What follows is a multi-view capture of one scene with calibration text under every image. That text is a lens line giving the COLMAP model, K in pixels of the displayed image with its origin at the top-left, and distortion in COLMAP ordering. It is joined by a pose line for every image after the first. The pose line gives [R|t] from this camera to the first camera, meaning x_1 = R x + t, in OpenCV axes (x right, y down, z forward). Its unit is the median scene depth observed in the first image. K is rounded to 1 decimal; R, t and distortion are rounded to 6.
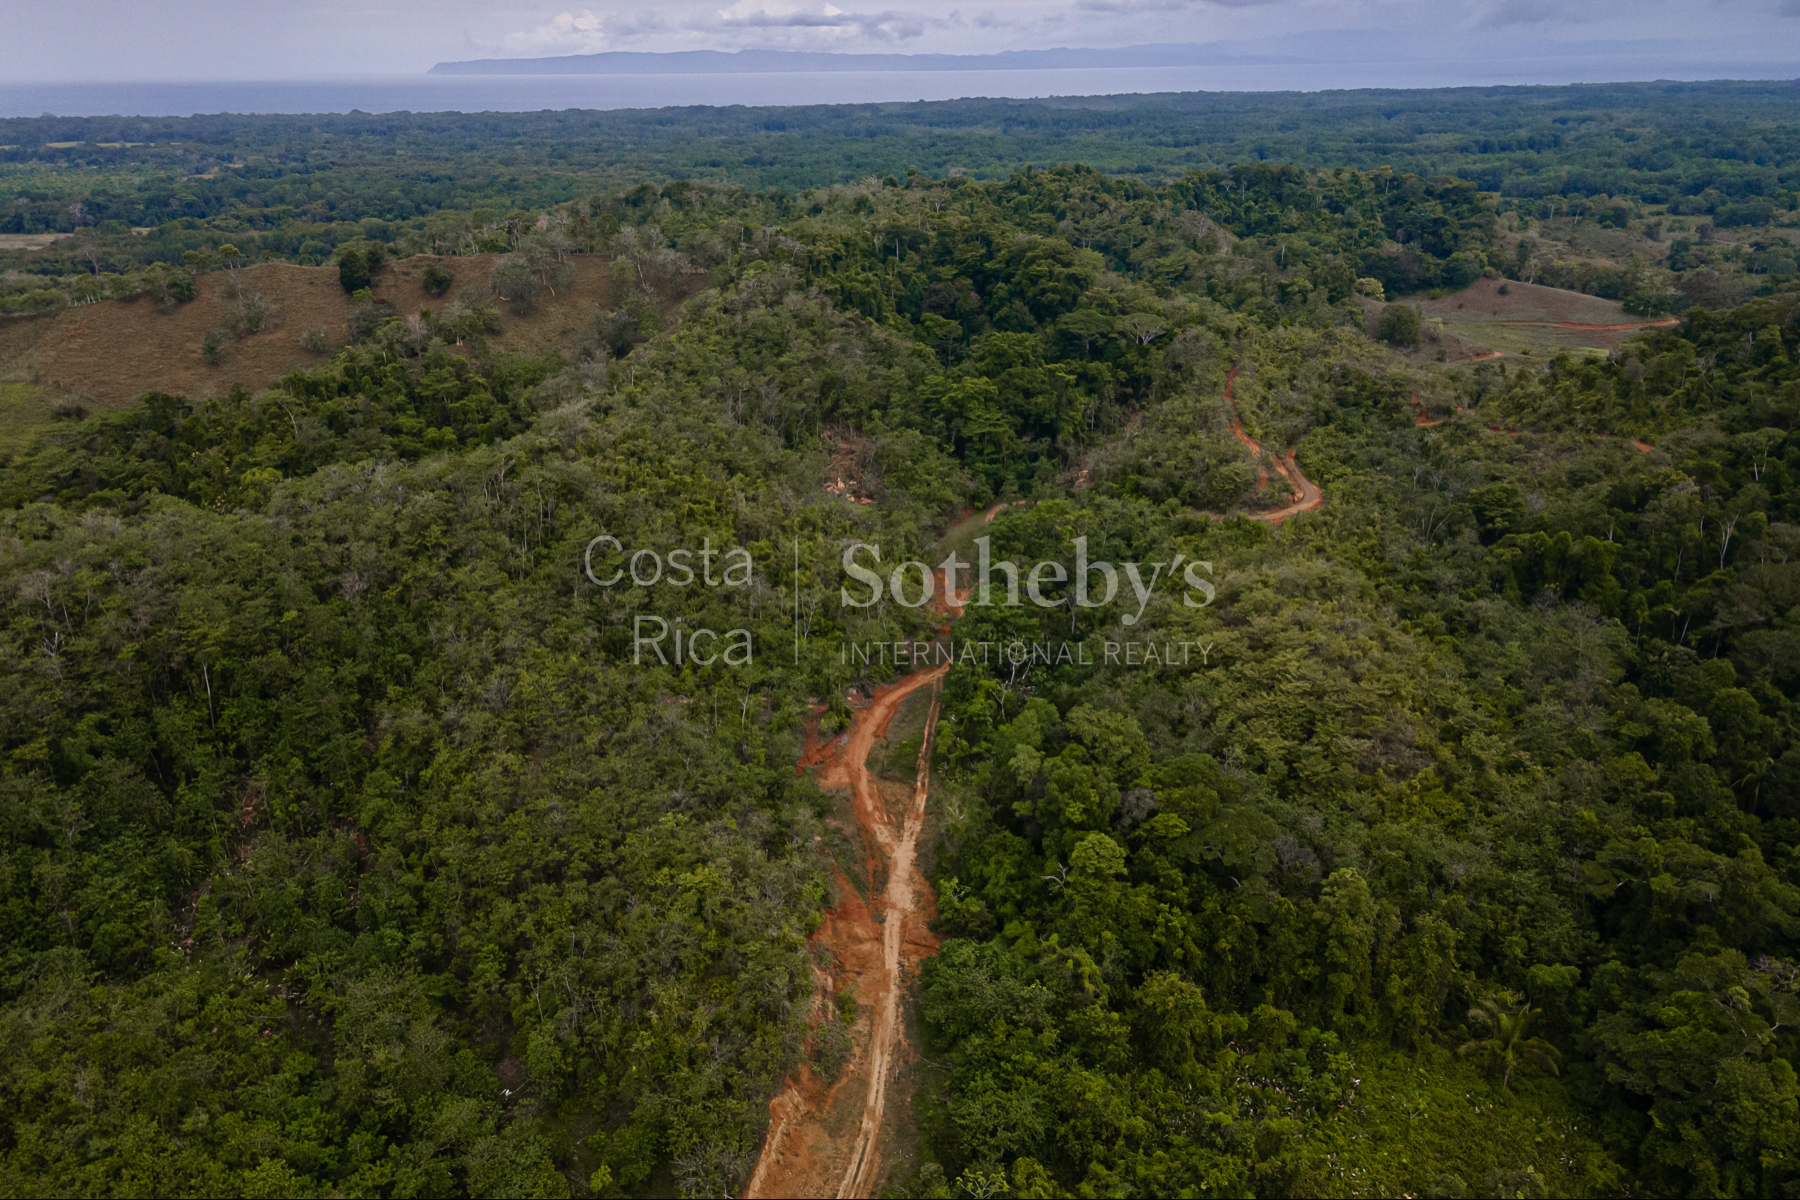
lens RADIAL K [[1316.7, 0, 900.0], [0, 1316.7, 600.0], [0, 0, 1]] dist [0.015341, 0.051096]
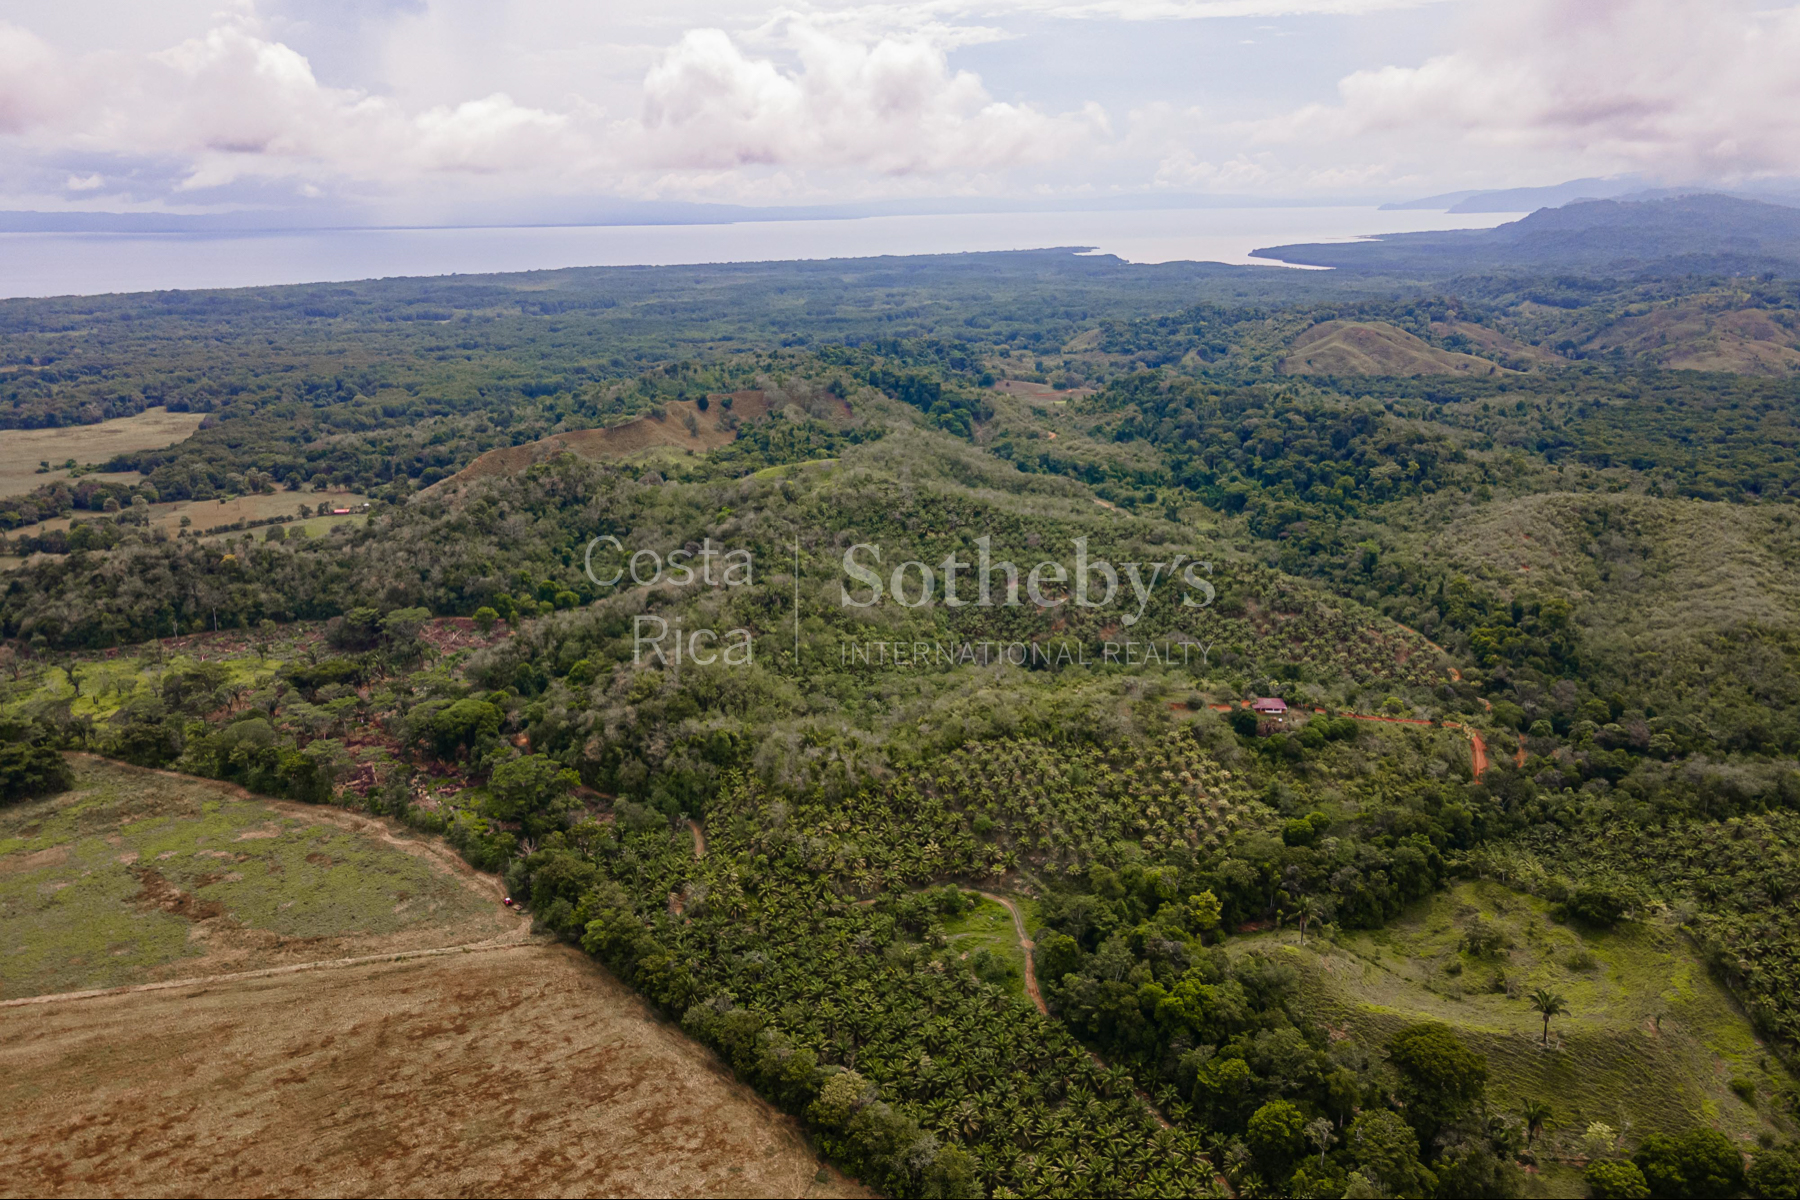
lens RADIAL K [[1304.6, 0, 895.2], [0, 1304.6, 601.9], [0, 0, 1]] dist [0.026074, 0.022571]
pose [[0.855907, -0.153493, 0.493825, -1.479167], [0.202452, 0.978171, -0.046853, 0.353093], [-0.475854, 0.140078, 0.868298, -1.434281]]
